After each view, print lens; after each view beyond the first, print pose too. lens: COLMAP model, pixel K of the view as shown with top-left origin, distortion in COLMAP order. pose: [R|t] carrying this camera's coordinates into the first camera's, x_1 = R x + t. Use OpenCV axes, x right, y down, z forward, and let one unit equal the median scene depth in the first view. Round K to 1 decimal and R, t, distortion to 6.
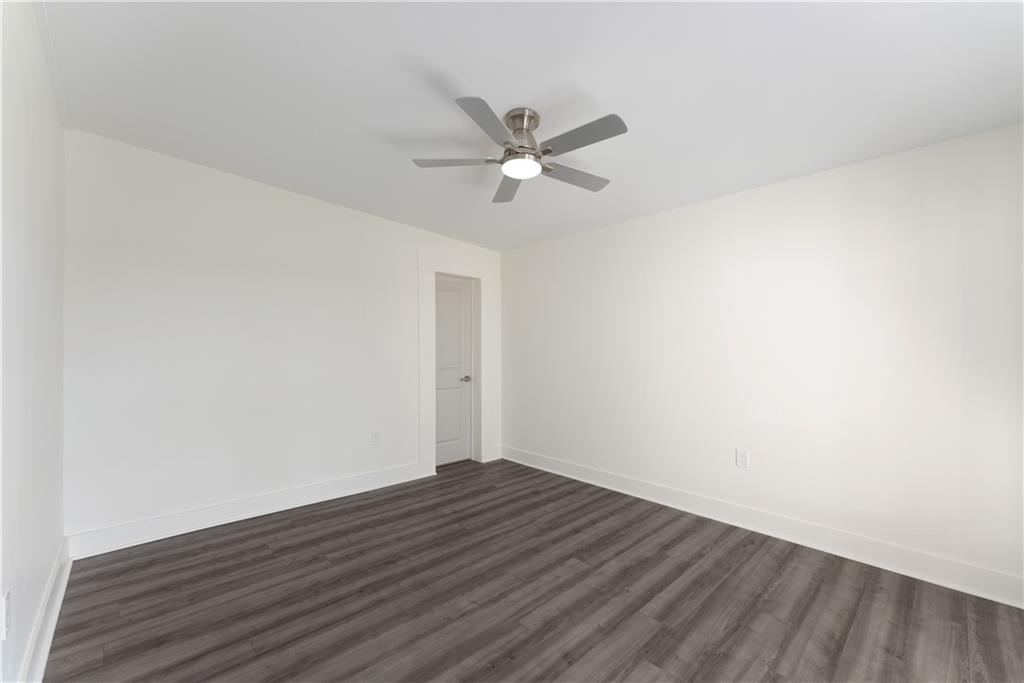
lens RADIAL K [[416.3, 0, 508.3], [0, 416.3, 347.4], [0, 0, 1]] dist [0.000955, -0.000028]
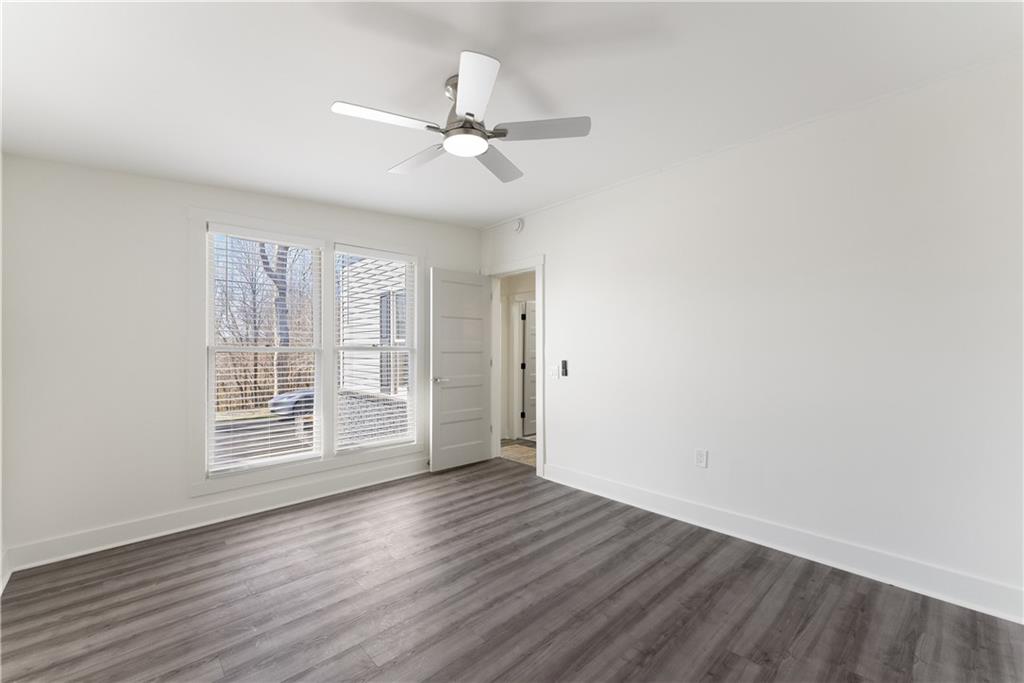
lens RADIAL K [[416.3, 0, 508.3], [0, 416.3, 347.4], [0, 0, 1]] dist [0.000955, -0.000028]
pose [[-0.999980, 0.004353, 0.004596, -0.064215], [0.004298, 0.999922, -0.011756, 0.014821], [-0.004647, -0.011736, -0.999920, 1.969794]]
